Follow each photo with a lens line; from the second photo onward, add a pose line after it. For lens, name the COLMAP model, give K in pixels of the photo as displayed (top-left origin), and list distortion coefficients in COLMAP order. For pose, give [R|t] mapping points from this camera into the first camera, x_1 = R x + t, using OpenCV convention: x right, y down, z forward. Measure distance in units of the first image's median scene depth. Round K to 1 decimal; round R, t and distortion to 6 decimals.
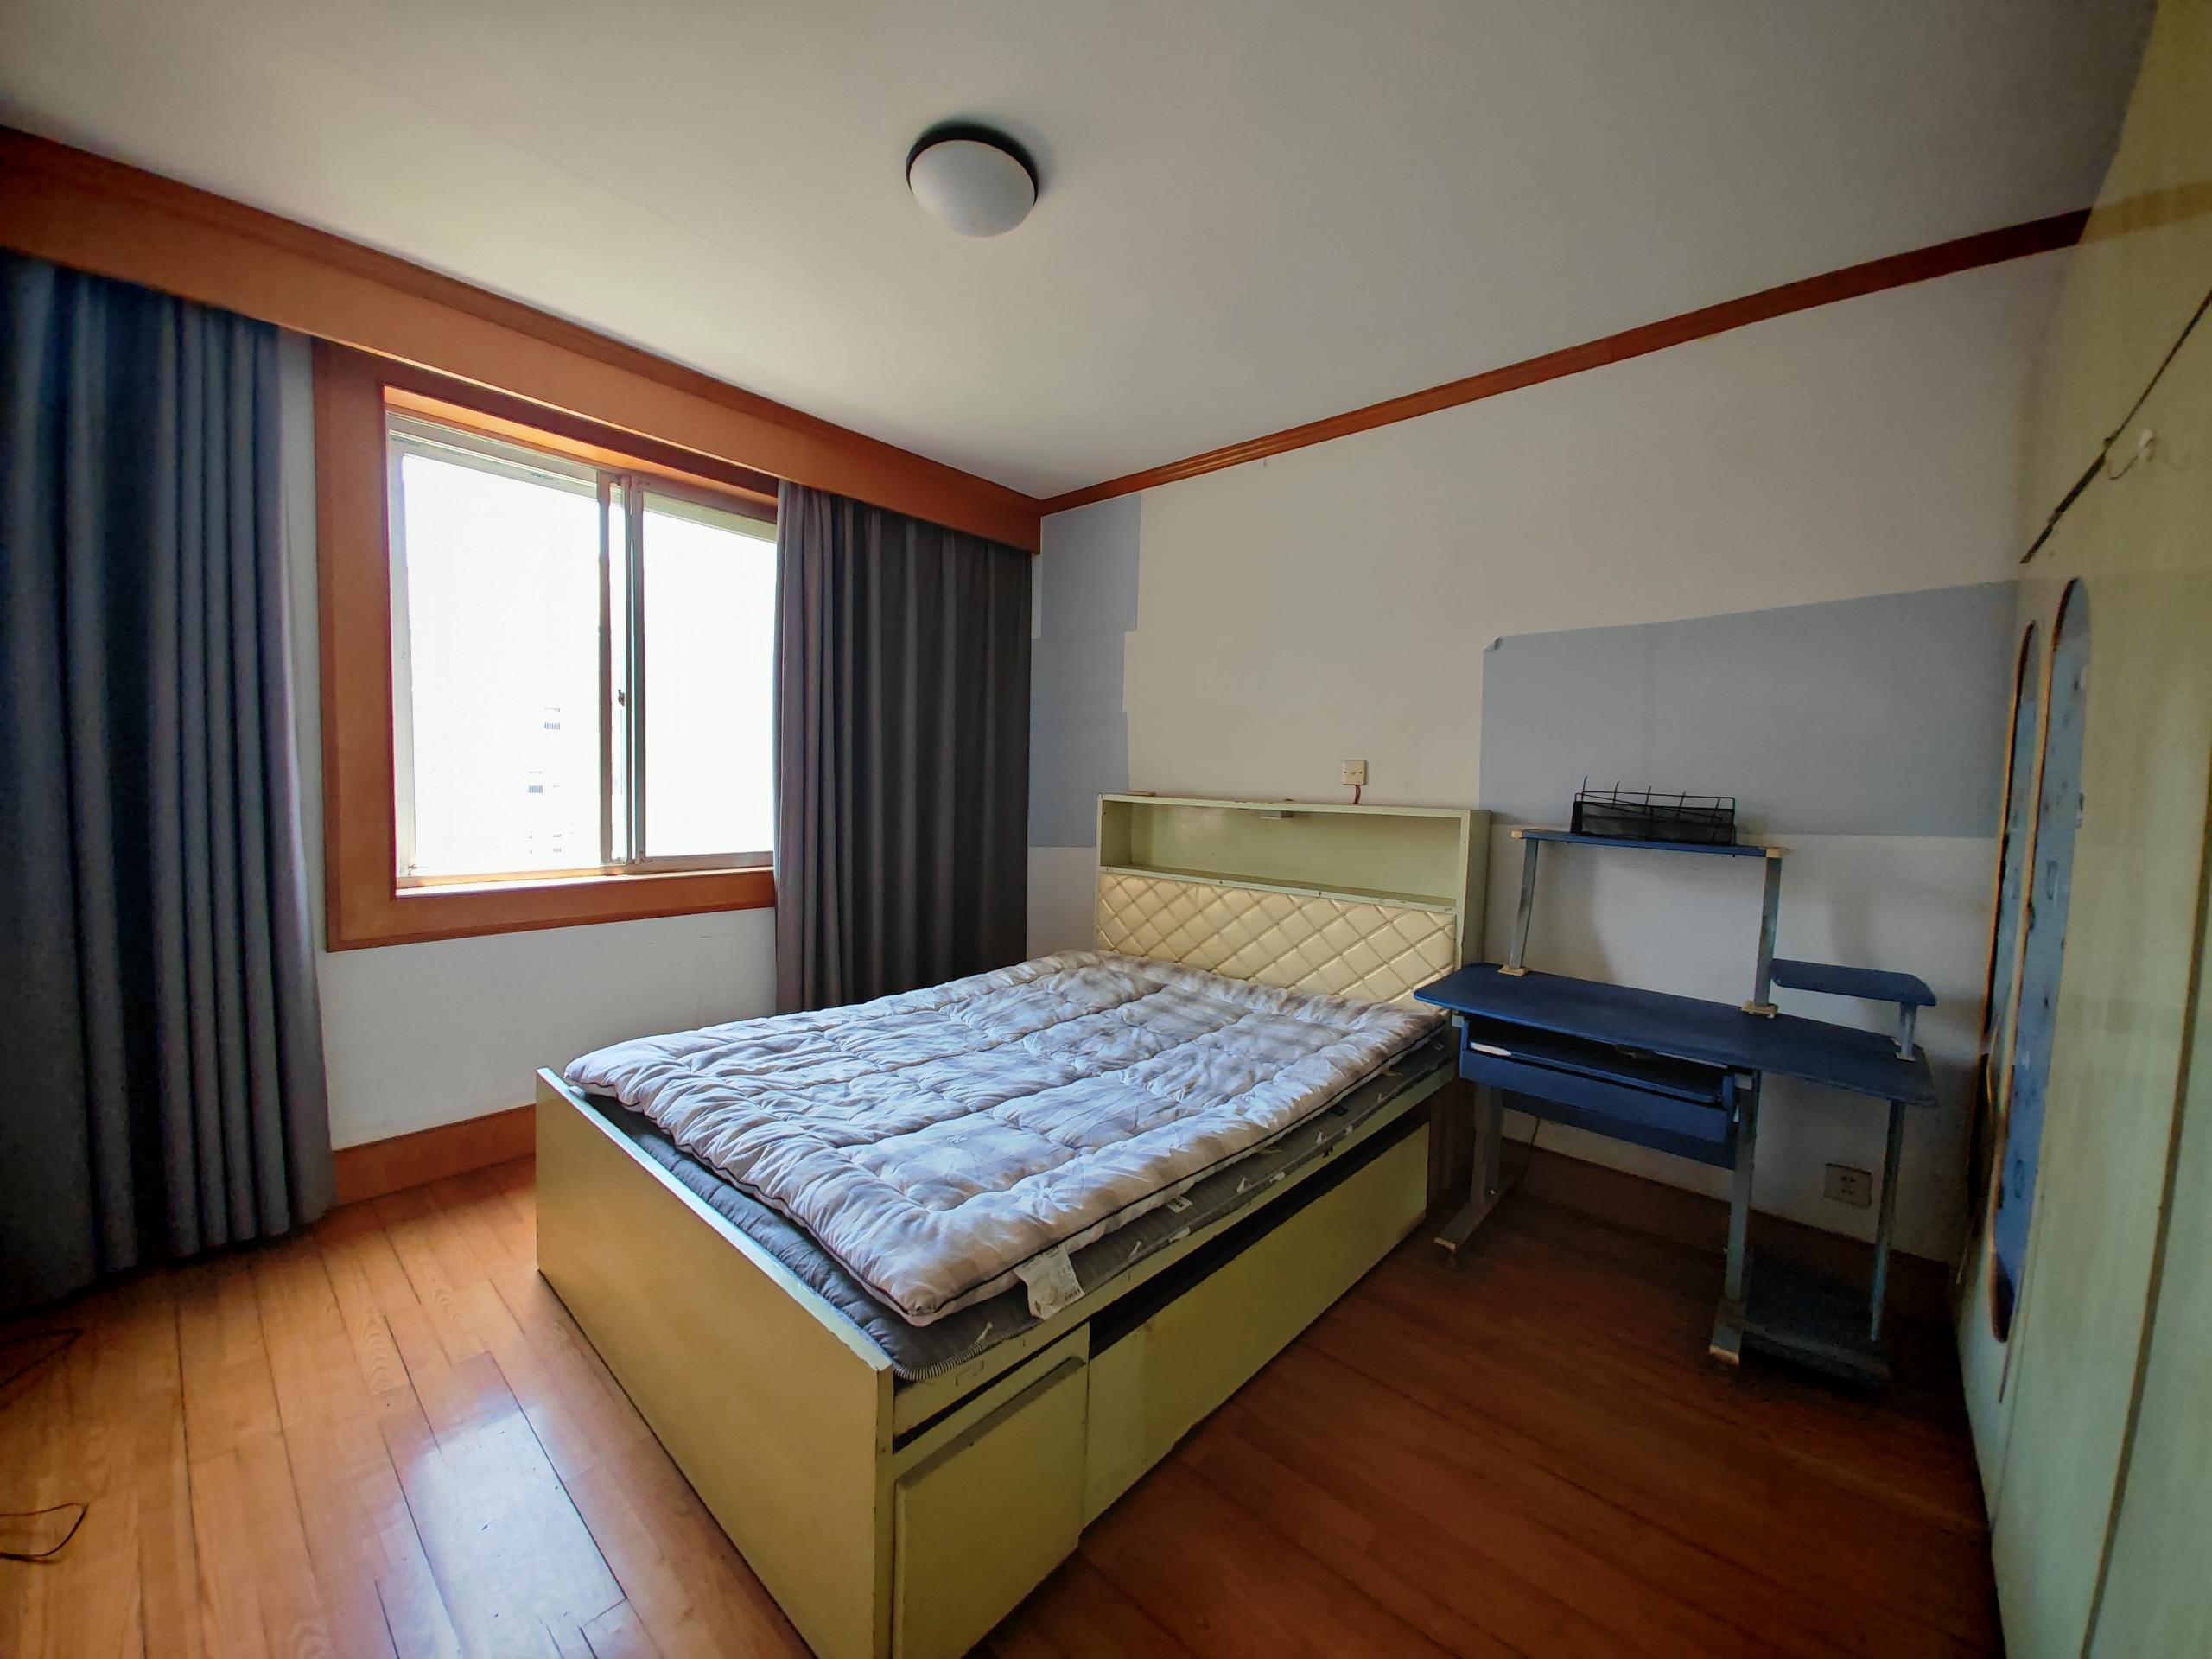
lens RADIAL K [[839.3, 0, 1106.0], [0, 839.3, 829.5], [0, 0, 1]] dist [0.000129, 0.000122]
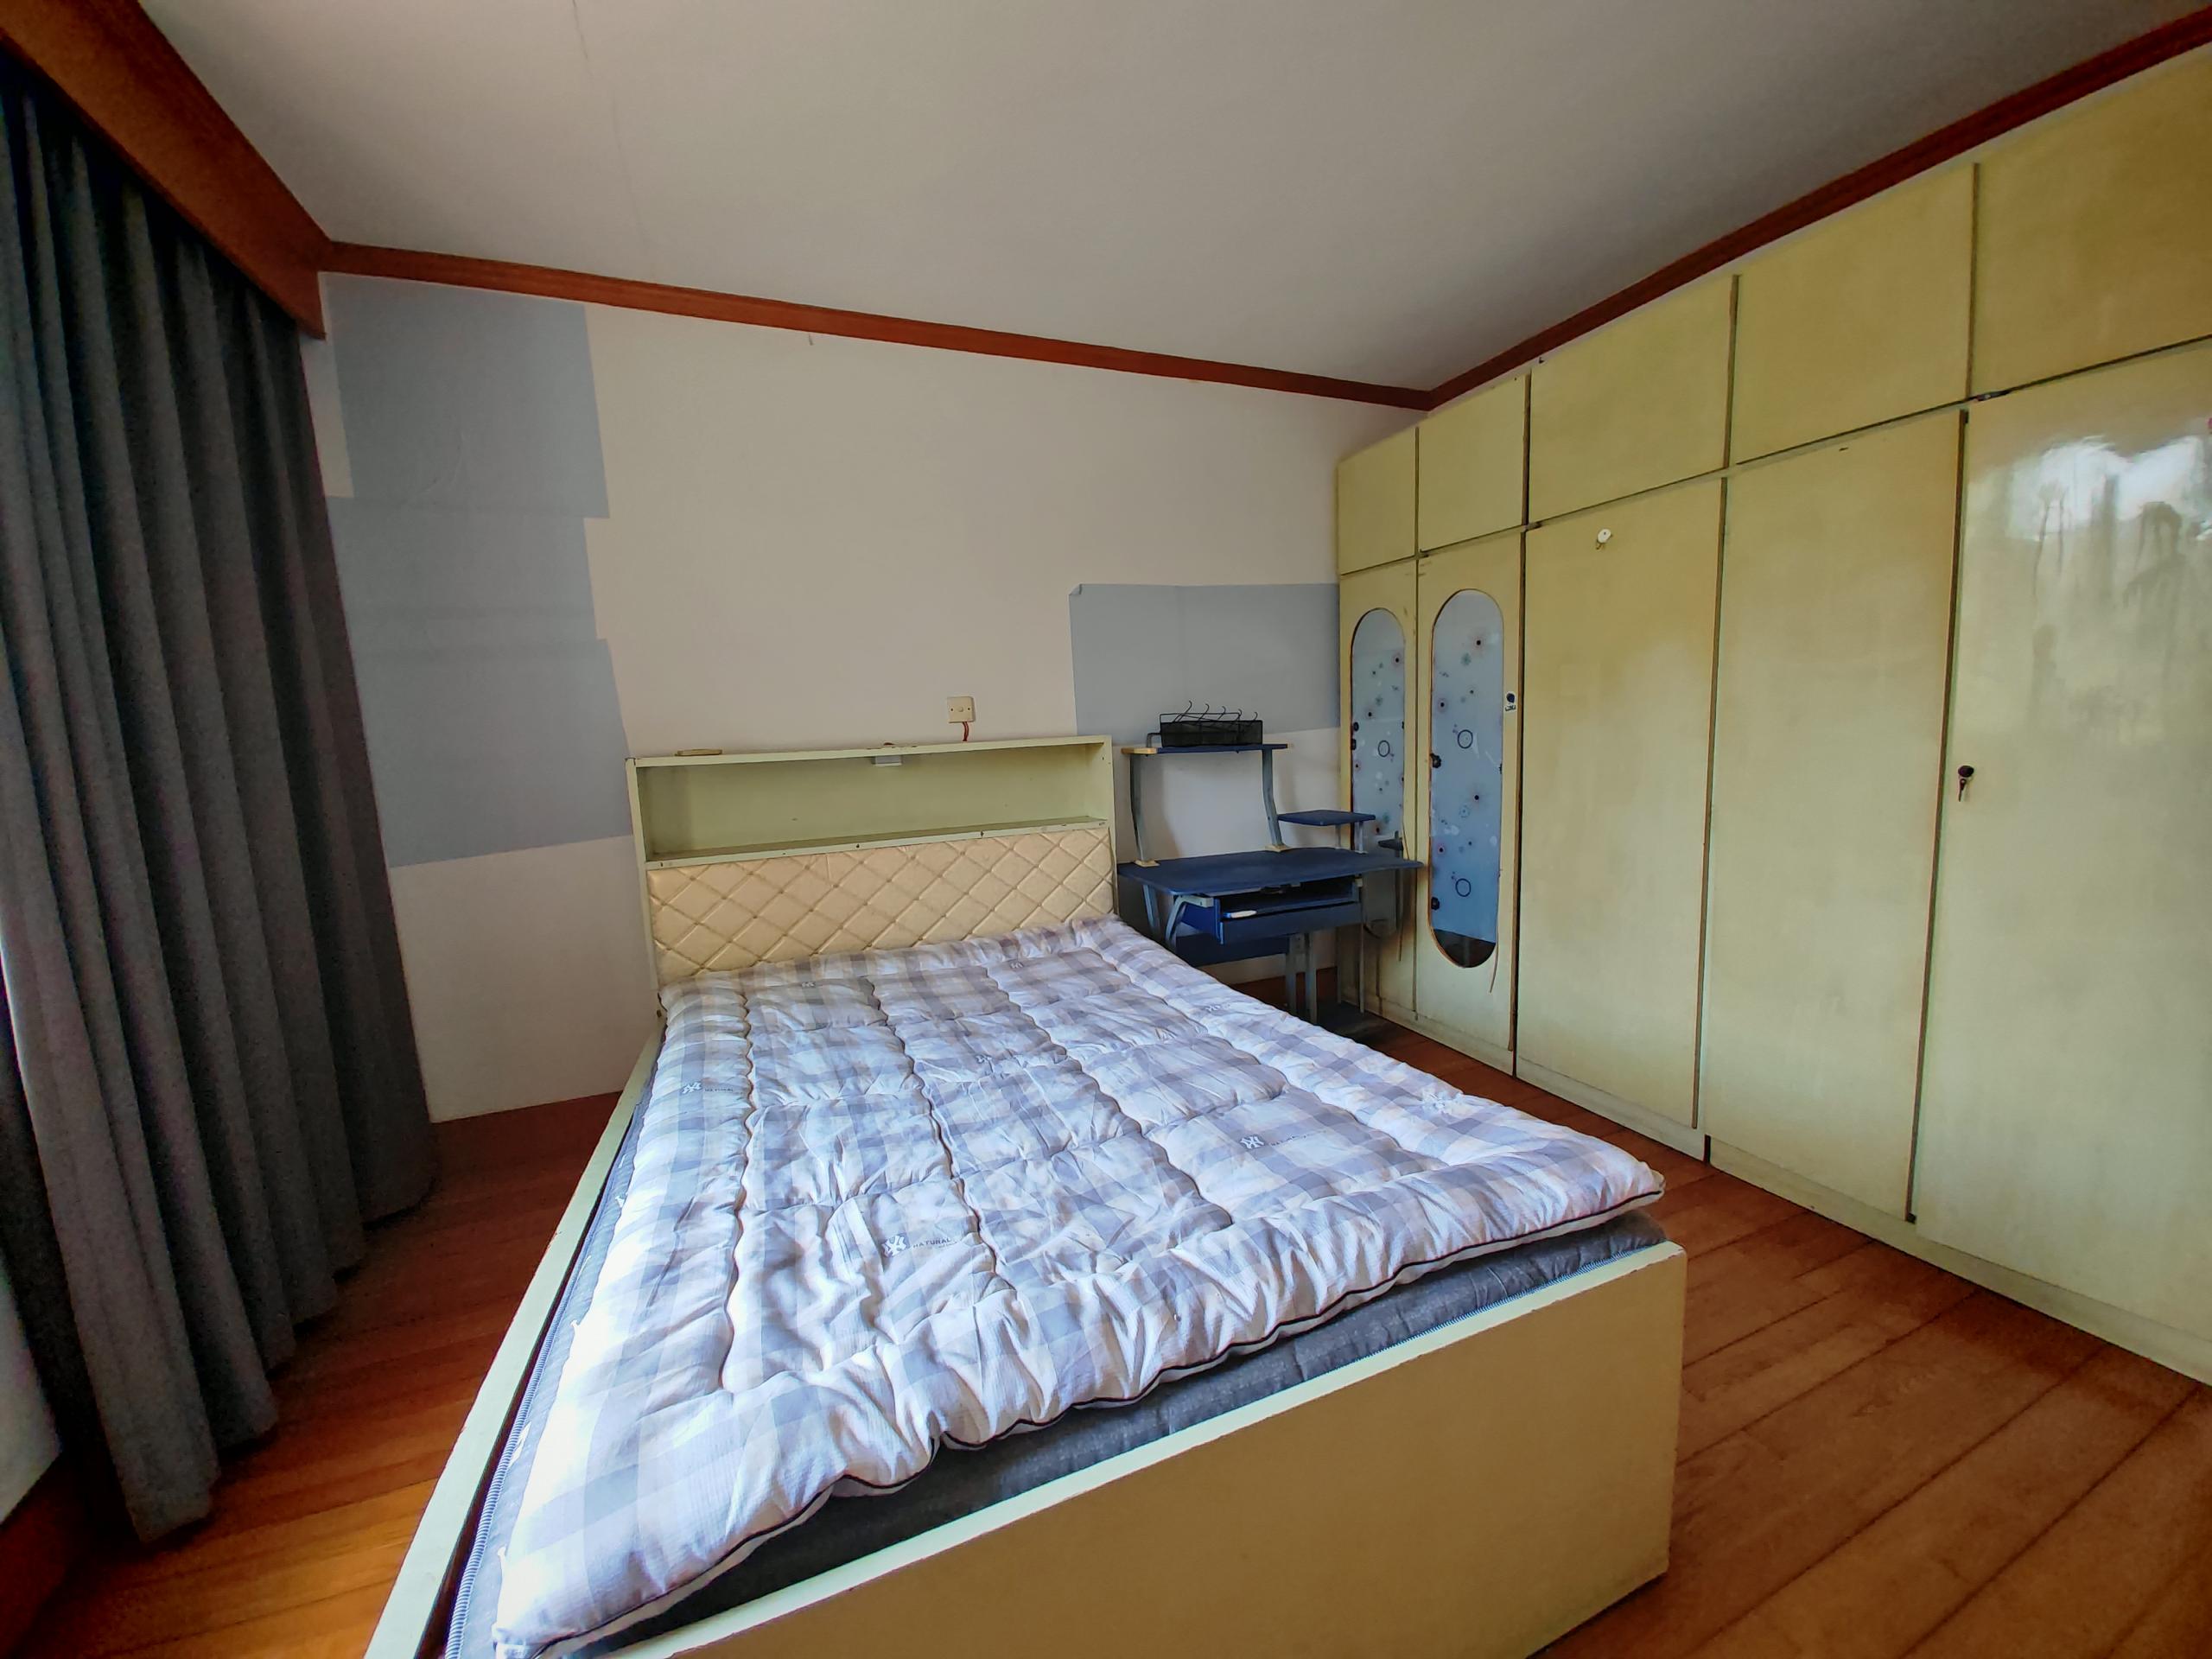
lens RADIAL K [[839.3, 0, 1106.0], [0, 839.3, 829.5], [0, 0, 1]] dist [0.000129, 0.000122]
pose [[0.443937, -0.159744, 0.881704, -0.648125], [0.107340, 0.986376, 0.124663, -0.042078], [-0.889605, 0.039300, 0.455036, 0.512519]]
